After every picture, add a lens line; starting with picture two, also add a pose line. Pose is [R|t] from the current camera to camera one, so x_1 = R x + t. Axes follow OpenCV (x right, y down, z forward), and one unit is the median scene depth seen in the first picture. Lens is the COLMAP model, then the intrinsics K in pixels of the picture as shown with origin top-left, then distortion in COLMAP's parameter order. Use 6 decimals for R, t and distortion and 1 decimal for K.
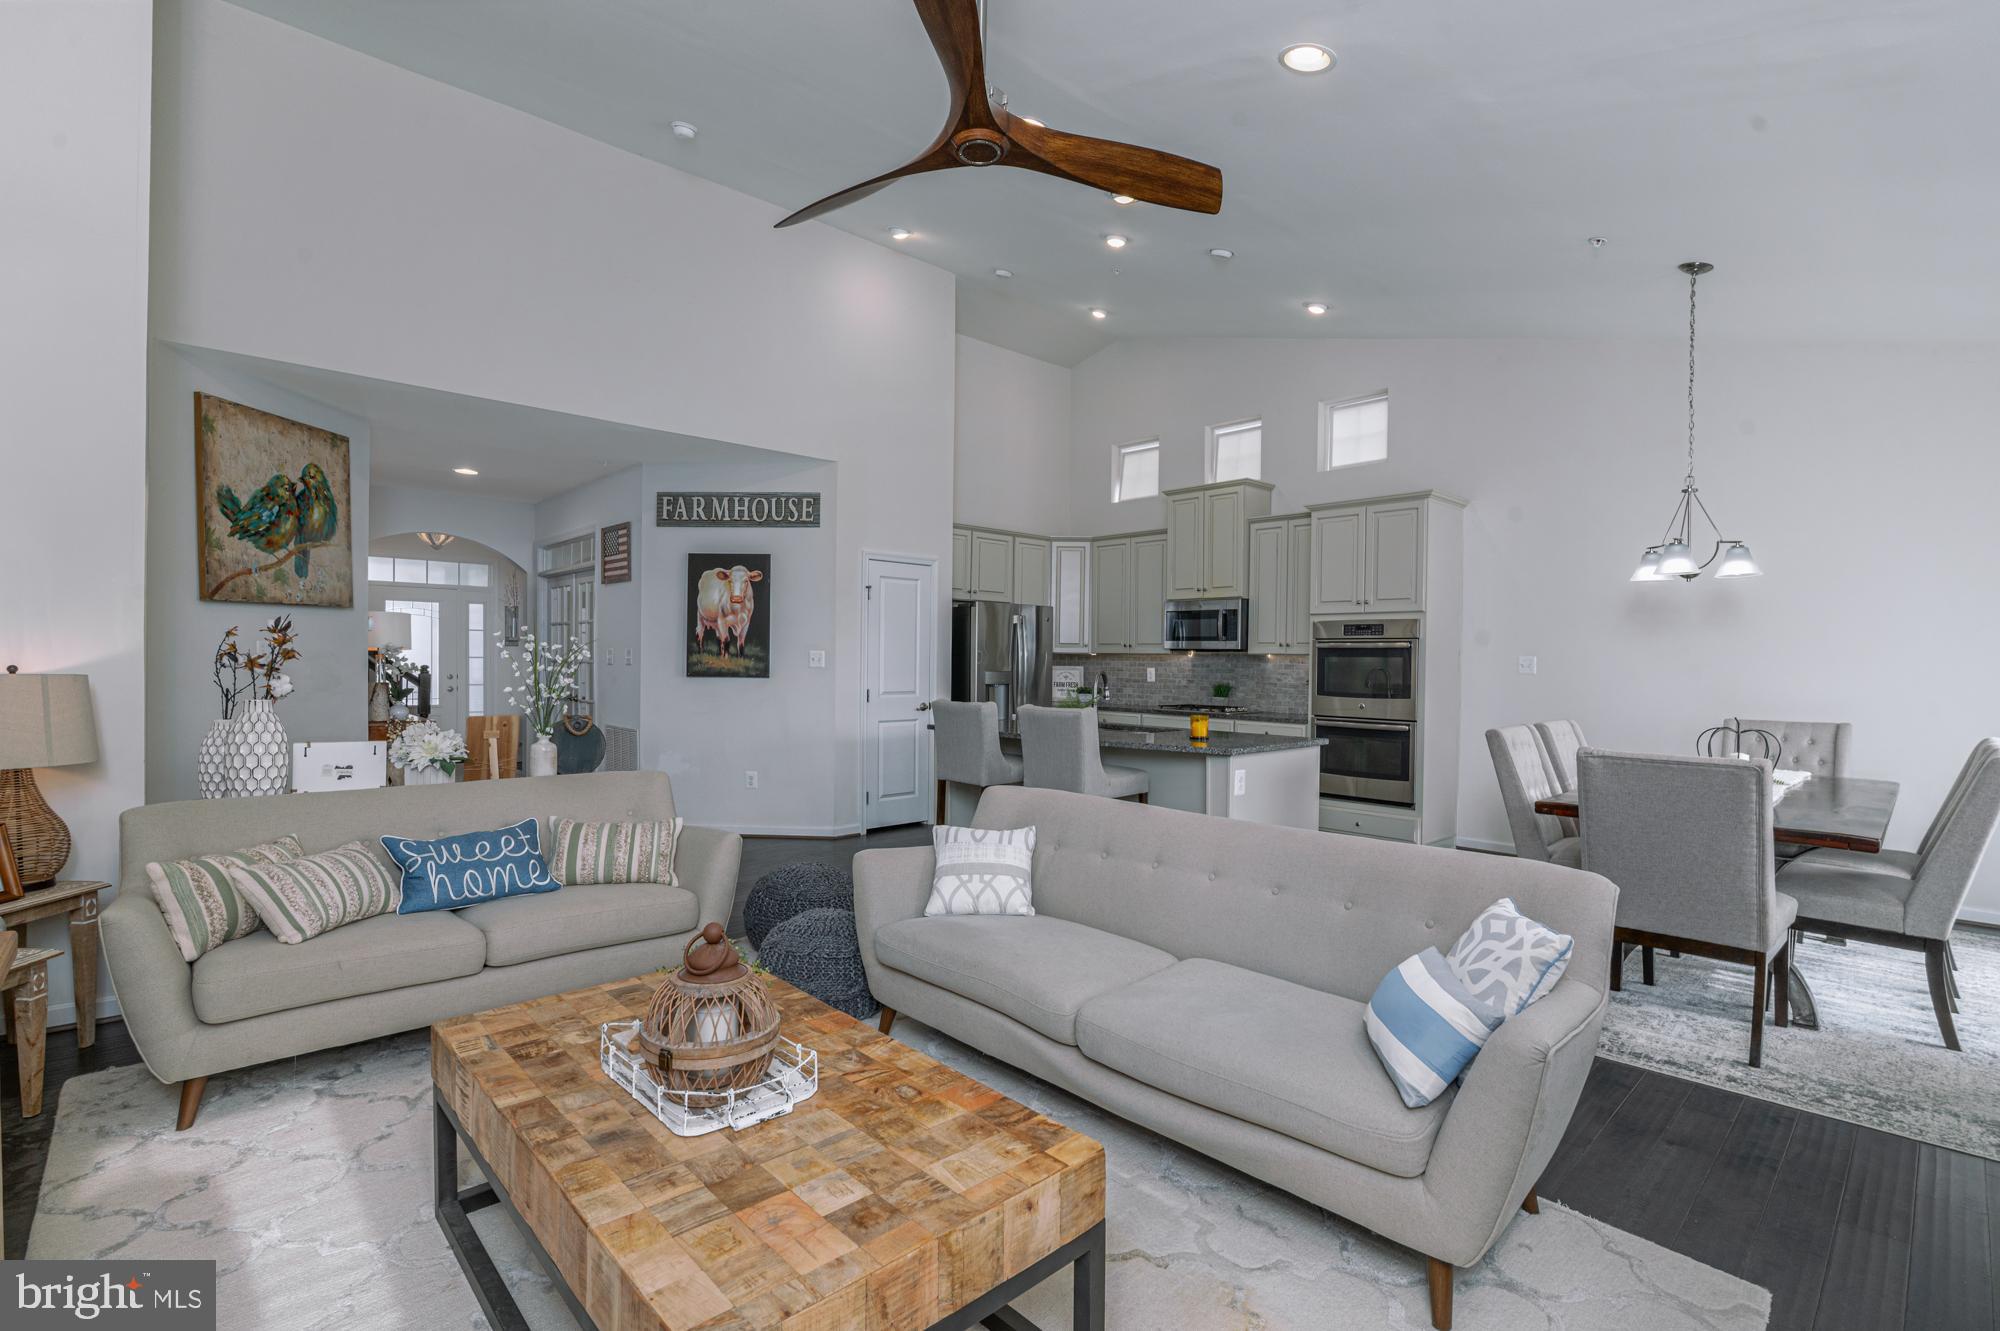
lens RADIAL K [[925.3, 0, 977.8], [0, 925.3, 679.3], [0, 0, 1]] dist [-0.021941, 0.002858]
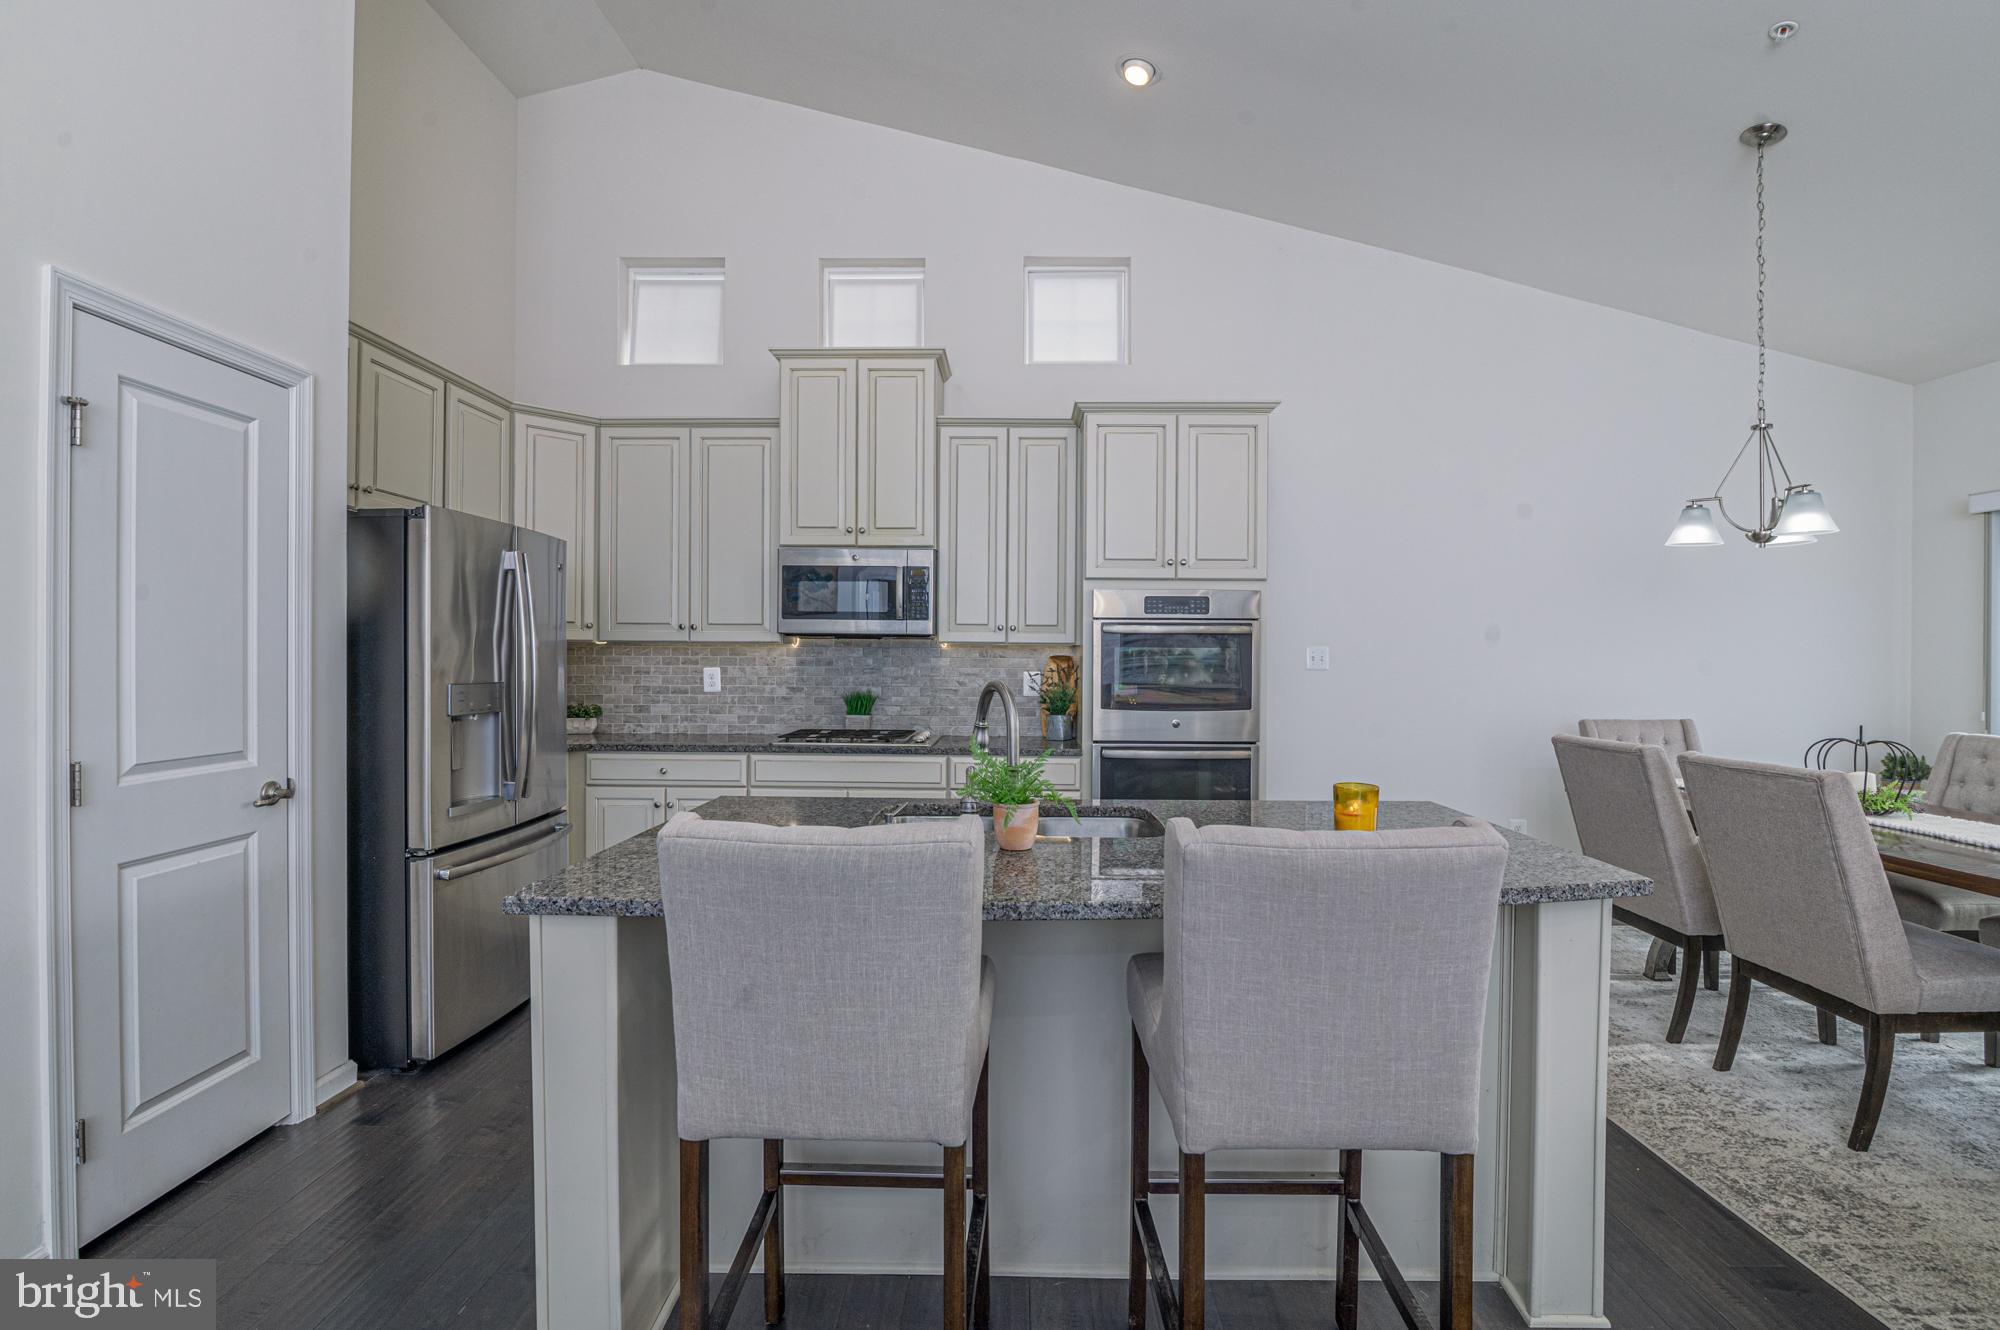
lens RADIAL K [[925.3, 0, 1007.2], [0, 925.3, 661.2], [0, 0, 1]] dist [-0.021941, 0.002858]
pose [[0.682266, -0.011952, 0.731007, -0.129828], [0.019271, 0.999813, -0.001639, -0.015063], [-0.730850, 0.015205, 0.682368, 0.619306]]
